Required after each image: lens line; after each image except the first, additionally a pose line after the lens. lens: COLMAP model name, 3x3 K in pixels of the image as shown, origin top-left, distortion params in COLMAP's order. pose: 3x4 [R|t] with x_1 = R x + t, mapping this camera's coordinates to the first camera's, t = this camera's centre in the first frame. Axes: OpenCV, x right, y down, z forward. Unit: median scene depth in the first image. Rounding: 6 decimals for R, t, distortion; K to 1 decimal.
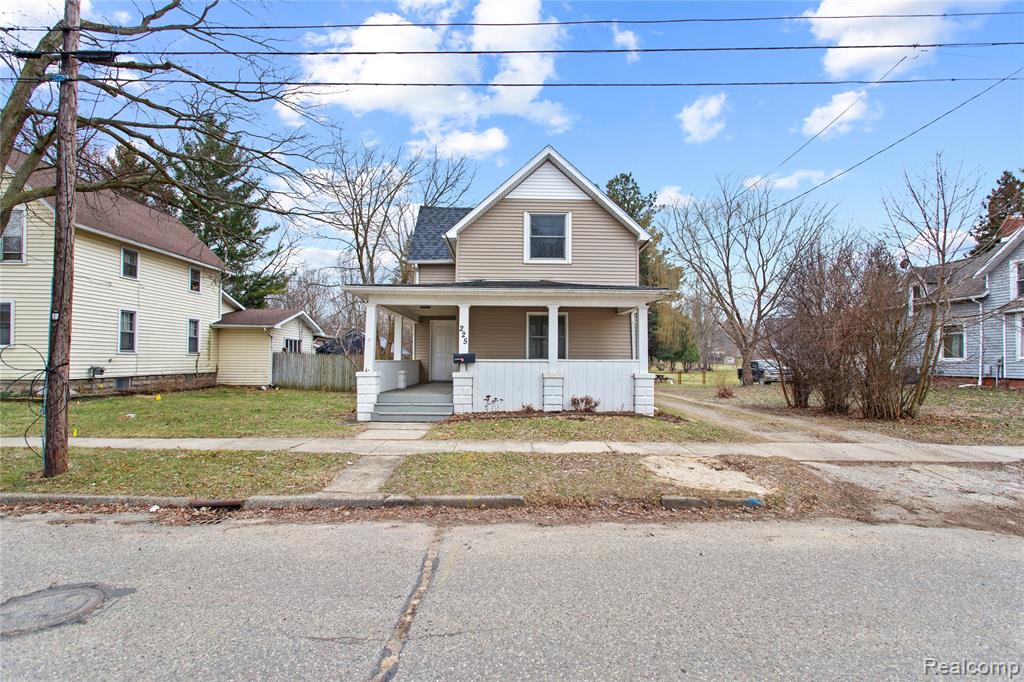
lens RADIAL K [[498.5, 0, 517.3], [0, 498.5, 344.2], [0, 0, 1]] dist [0.004300, 0.000352]
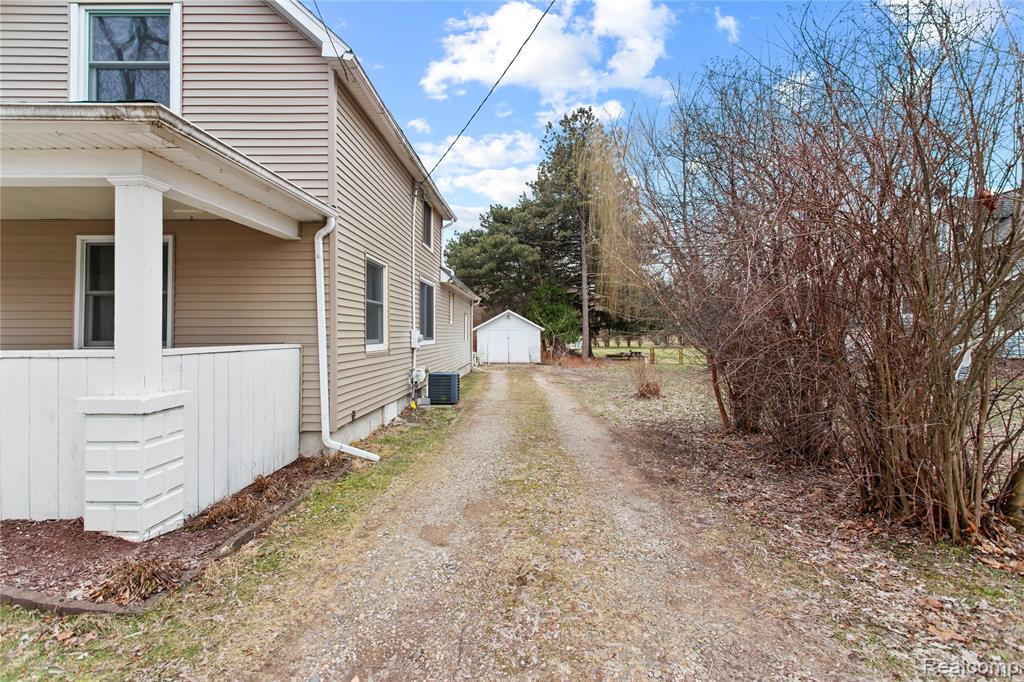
lens RADIAL K [[488.5, 0, 516.1], [0, 488.5, 328.6], [0, 0, 1]] dist [0.005758, 0.001604]
pose [[0.999287, -0.007791, -0.036941, 0.411604], [0.008578, 0.999739, 0.021195, 0.010654], [0.036766, -0.021497, 0.999093, 0.576552]]
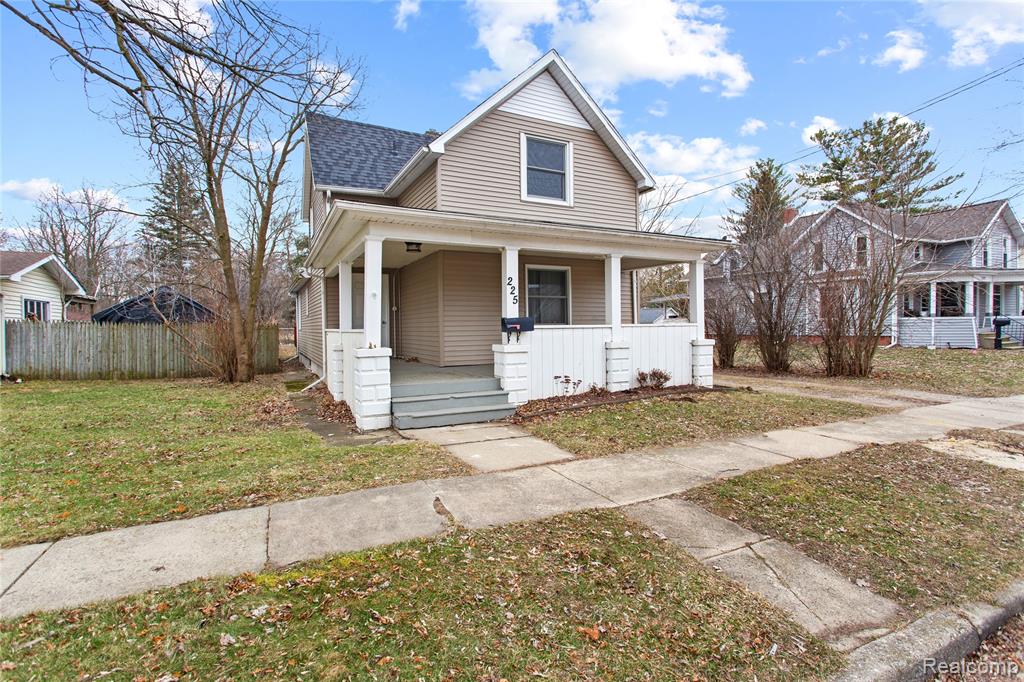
lens RADIAL K [[494.2, 0, 518.4], [0, 494.2, 333.7], [0, 0, 1]] dist [0.003692, 0.000563]
pose [[0.896158, -0.021526, 0.443213, -0.330366], [0.001024, 0.998920, 0.046445, 0.007451], [-0.443735, -0.041168, 0.895212, 0.308936]]
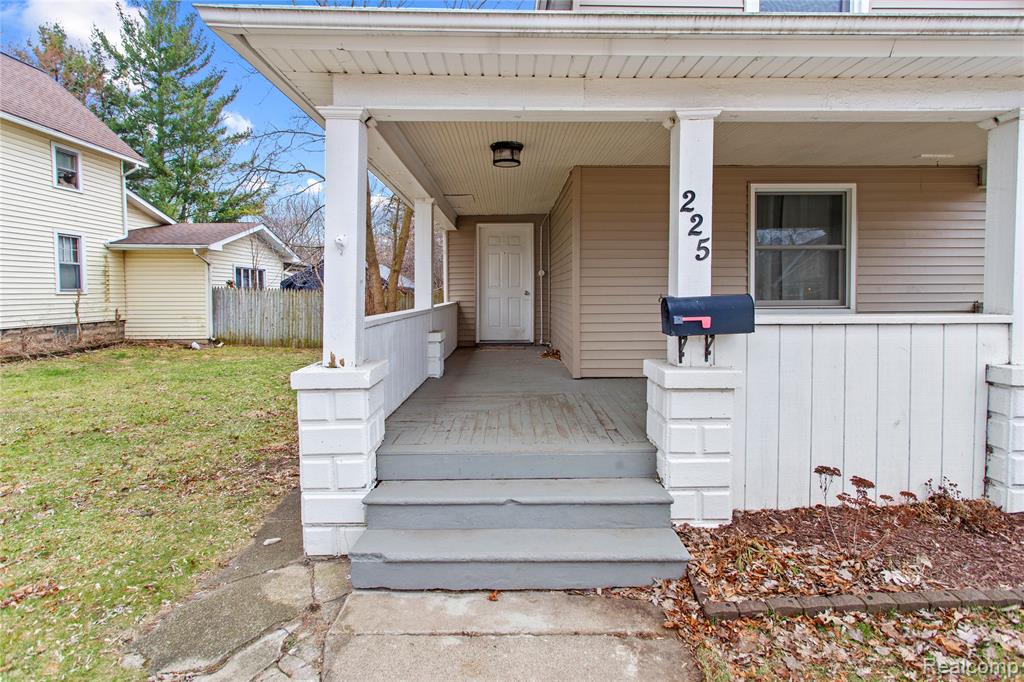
lens RADIAL K [[494.3, 0, 515.9], [0, 494.3, 306.7], [0, 0, 1]] dist [0.007445, 0.000232]
pose [[0.999958, -0.009095, 0.001117, -0.166018], [0.009005, 0.997926, 0.063741, 0.005399], [-0.001694, -0.063728, 0.997966, 0.597584]]
